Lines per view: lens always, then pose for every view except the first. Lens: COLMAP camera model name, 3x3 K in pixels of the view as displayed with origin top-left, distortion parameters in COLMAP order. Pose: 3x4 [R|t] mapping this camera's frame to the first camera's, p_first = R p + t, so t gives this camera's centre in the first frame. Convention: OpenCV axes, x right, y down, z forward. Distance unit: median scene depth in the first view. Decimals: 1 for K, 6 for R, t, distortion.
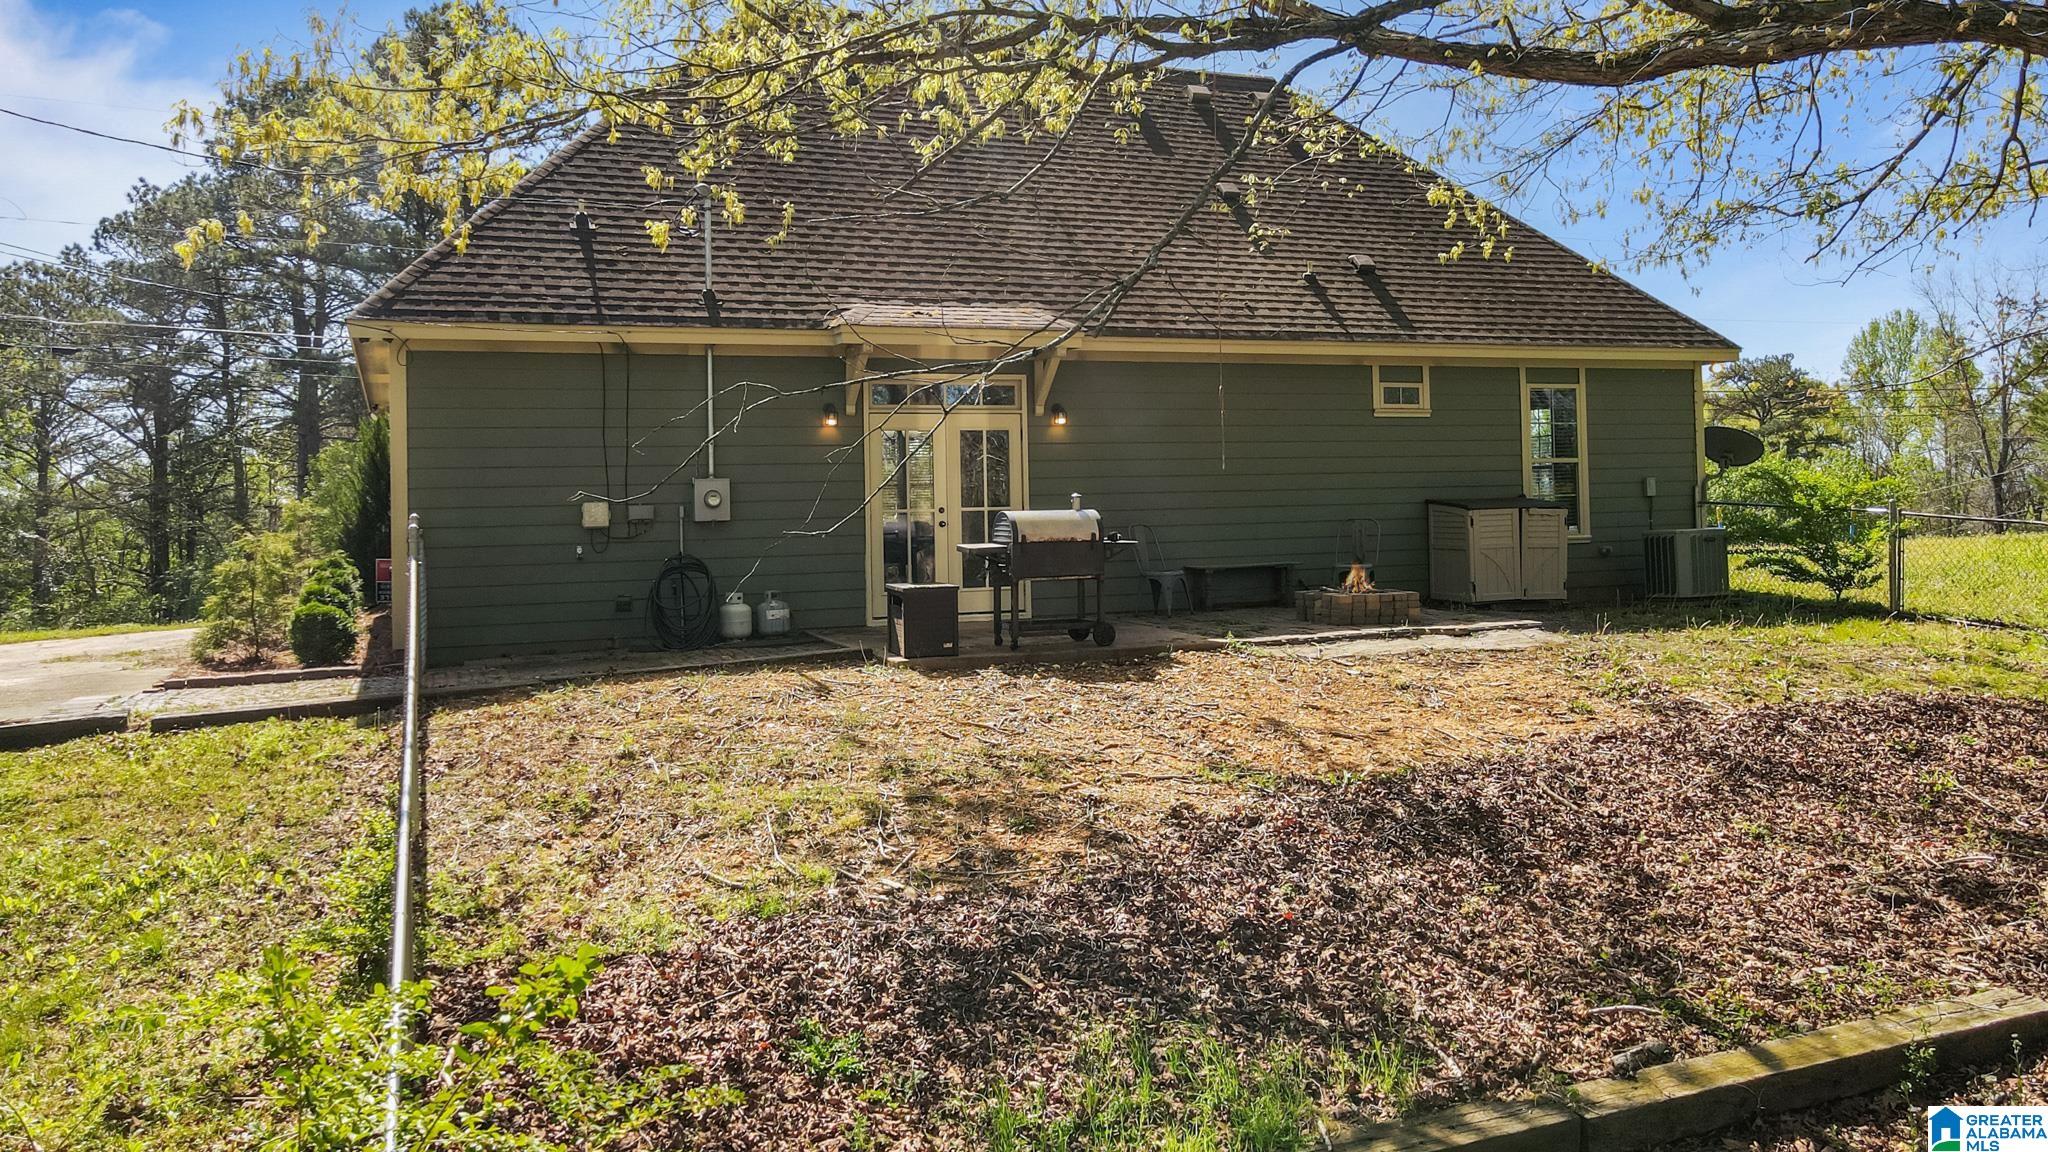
lens RADIAL K [[1518.0, 0, 1027.9], [0, 1518.0, 573.7], [0, 0, 1]] dist [0.002214, 0.002858]
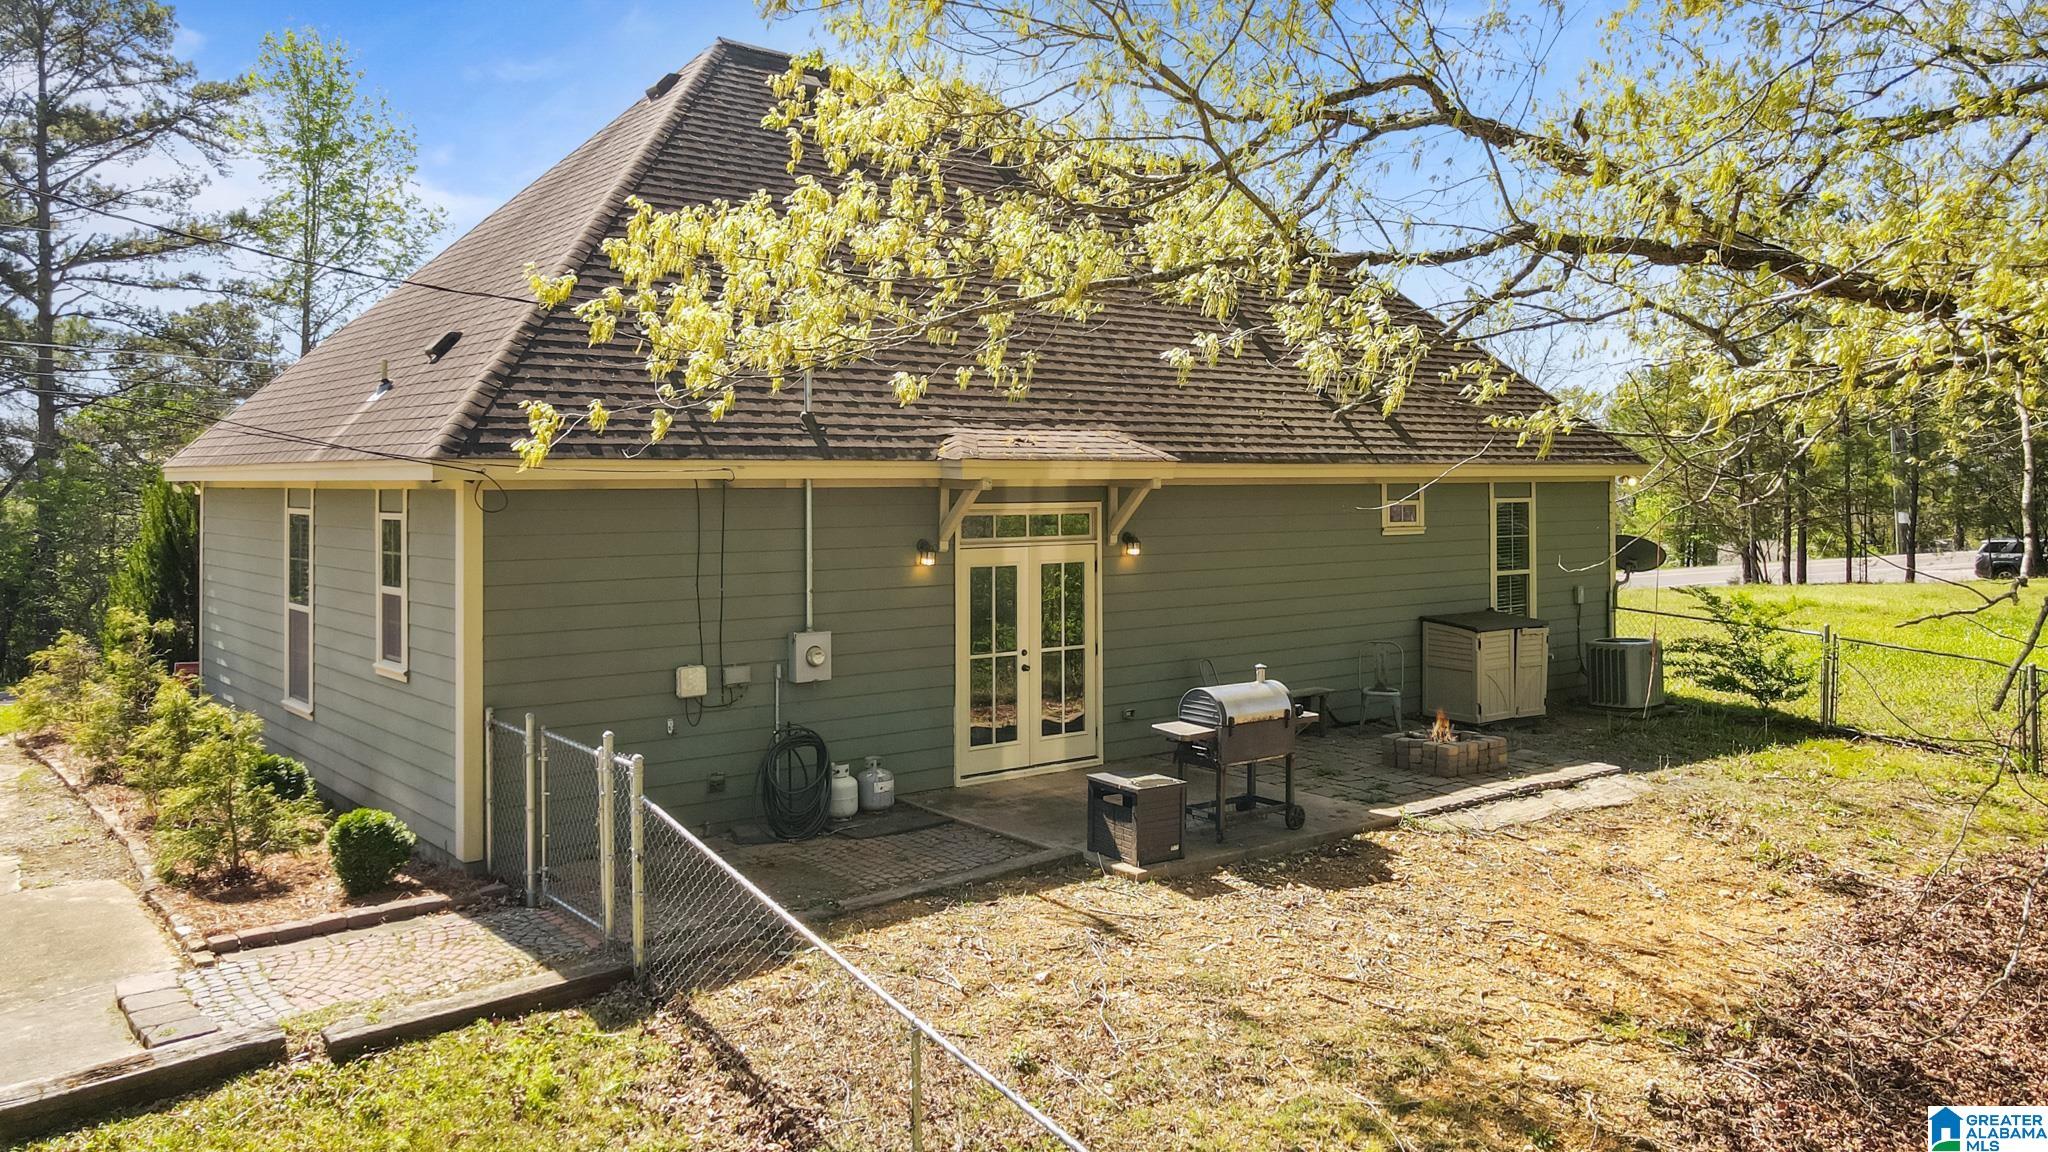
lens RADIAL K [[1518.0, 0, 1022.6], [0, 1518.0, 571.3], [0, 0, 1]] dist [0.002214, 0.002858]
pose [[0.961057, 0.005991, 0.276285, -0.317952], [-0.008200, 0.999943, 0.006841, -0.099775], [-0.276228, -0.008841, 0.961051, 0.132619]]
